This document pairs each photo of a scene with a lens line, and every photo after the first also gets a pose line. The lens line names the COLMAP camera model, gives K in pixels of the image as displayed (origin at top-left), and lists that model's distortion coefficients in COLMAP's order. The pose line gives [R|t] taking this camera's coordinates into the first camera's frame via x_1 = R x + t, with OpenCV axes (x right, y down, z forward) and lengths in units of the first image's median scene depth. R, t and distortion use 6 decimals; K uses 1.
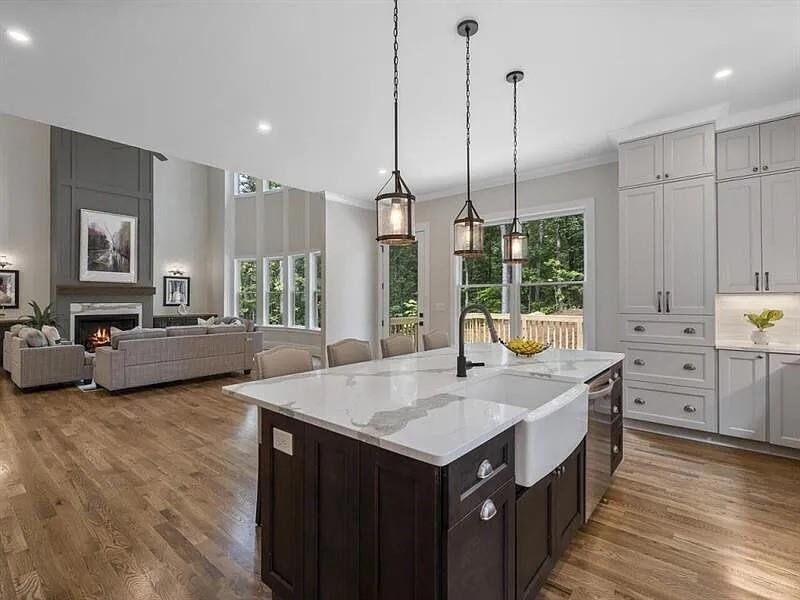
lens RADIAL K [[386.0, 0, 392.8], [0, 386.0, 298.8], [0, 0, 1]] dist [0.001419, 0.000089]
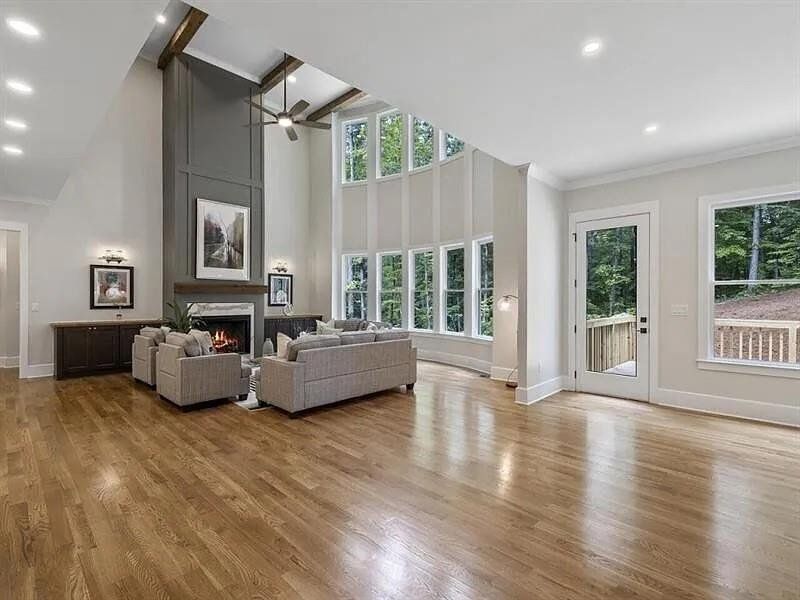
lens RADIAL K [[386.0, 0, 392.8], [0, 386.0, 298.8], [0, 0, 1]] dist [0.001419, 0.000089]
pose [[0.997496, 0.002420, -0.070684, -0.276882], [-0.002317, 0.999996, 0.001541, -0.000666], [0.070687, -0.001373, 0.997498, 0.127366]]
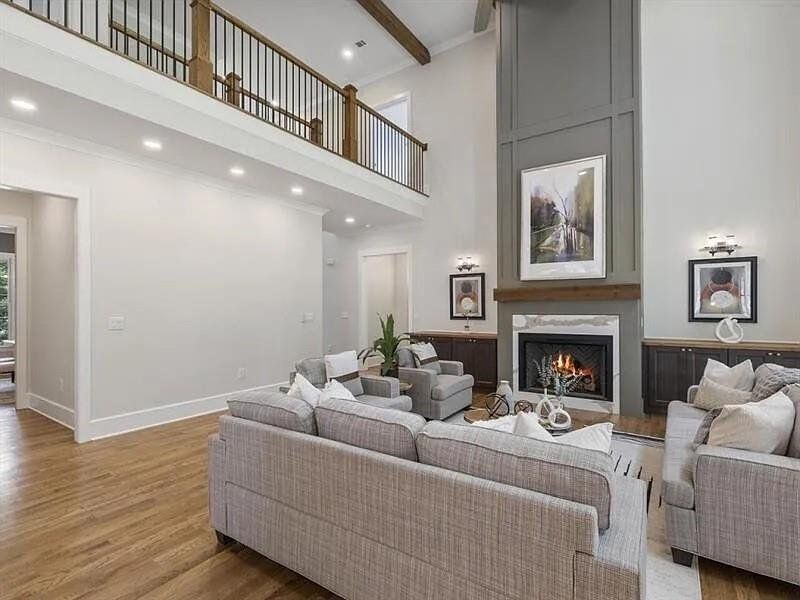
lens RADIAL K [[386.0, 0, 392.8], [0, 386.0, 298.8], [0, 0, 1]] dist [0.001419, 0.000089]
pose [[0.097642, -0.025133, -0.994904, -0.170949], [0.005336, 0.999680, -0.024730, 0.000018], [0.995207, -0.002894, 0.097745, 0.687586]]
